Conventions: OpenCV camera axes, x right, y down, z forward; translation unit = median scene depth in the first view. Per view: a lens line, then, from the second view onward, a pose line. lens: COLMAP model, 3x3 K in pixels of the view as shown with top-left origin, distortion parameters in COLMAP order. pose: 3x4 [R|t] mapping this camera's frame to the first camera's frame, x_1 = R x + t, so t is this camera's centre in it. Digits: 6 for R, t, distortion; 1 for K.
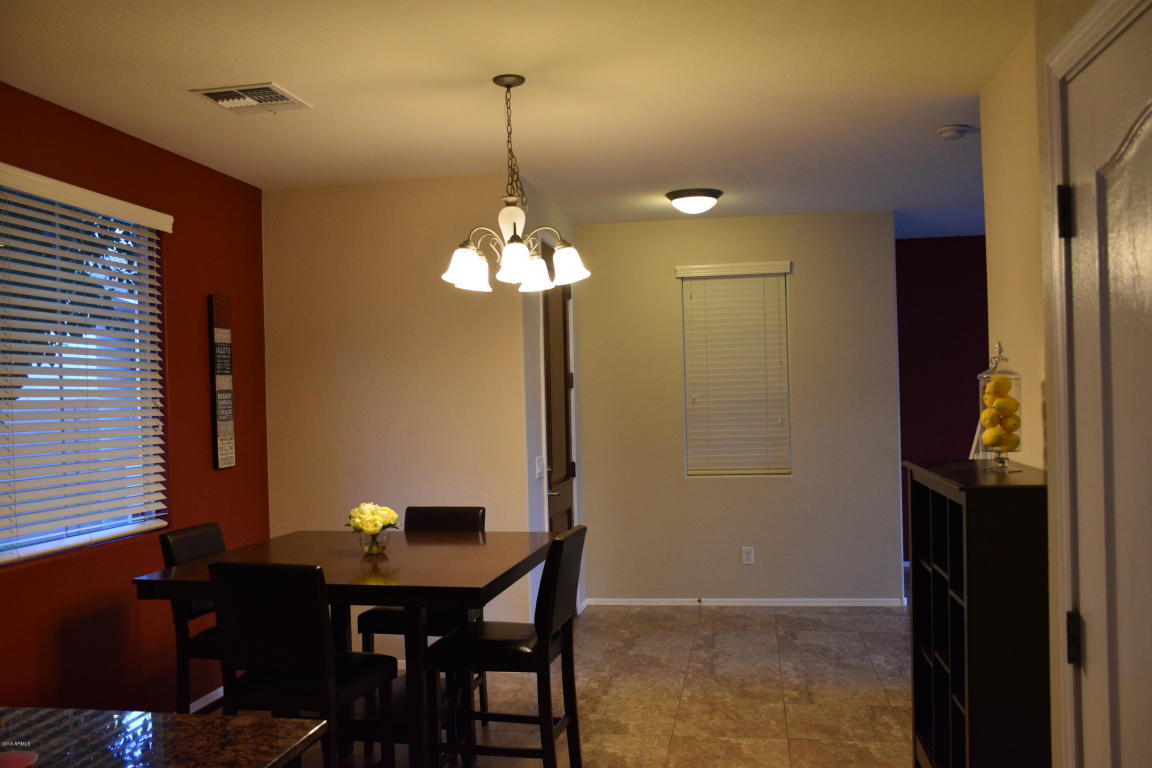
lens RADIAL K [[997.8, 0, 576.0], [0, 997.8, 384.0], [0, 0, 1]] dist [-0.071402, 0.005618]
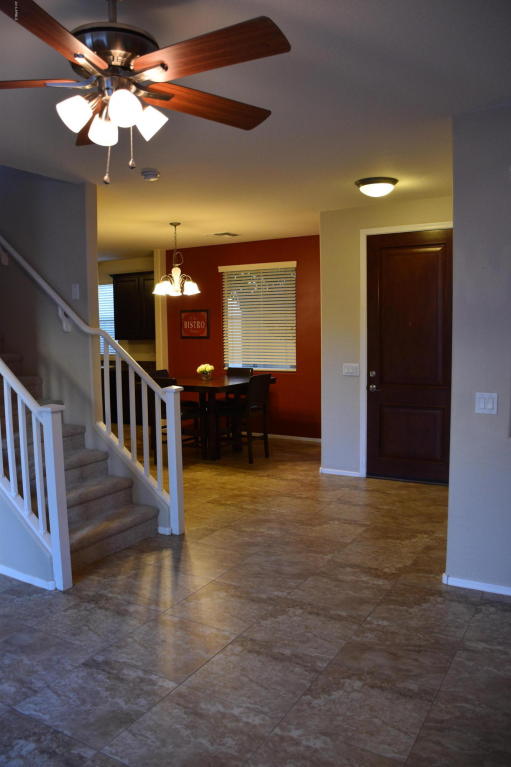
lens RADIAL K [[599.0, 0, 255.5], [0, 599.0, 383.5], [0, 0, 1]] dist [-0.134424, 0.082414]
pose [[-0.340940, 0.116611, -0.932825, 1.039080], [0.034050, 0.993158, 0.111708, -0.017341], [0.939468, 0.006323, -0.342577, 1.241046]]
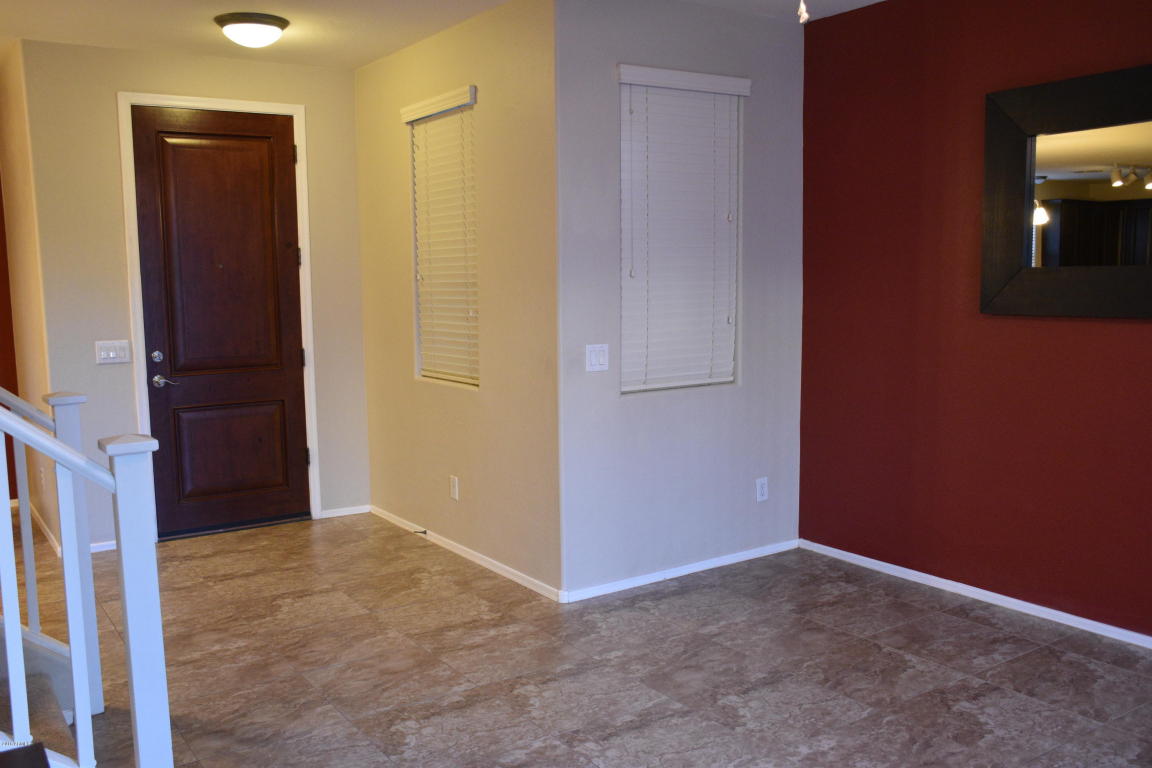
lens RADIAL K [[997.8, 0, 576.0], [0, 997.8, 384.0], [0, 0, 1]] dist [-0.071402, 0.005618]
pose [[0.702046, 0.091393, -0.706242, 0.968459], [0.004345, 0.991162, 0.132583, -0.009185], [0.712118, -0.096148, 0.695445, 0.679991]]
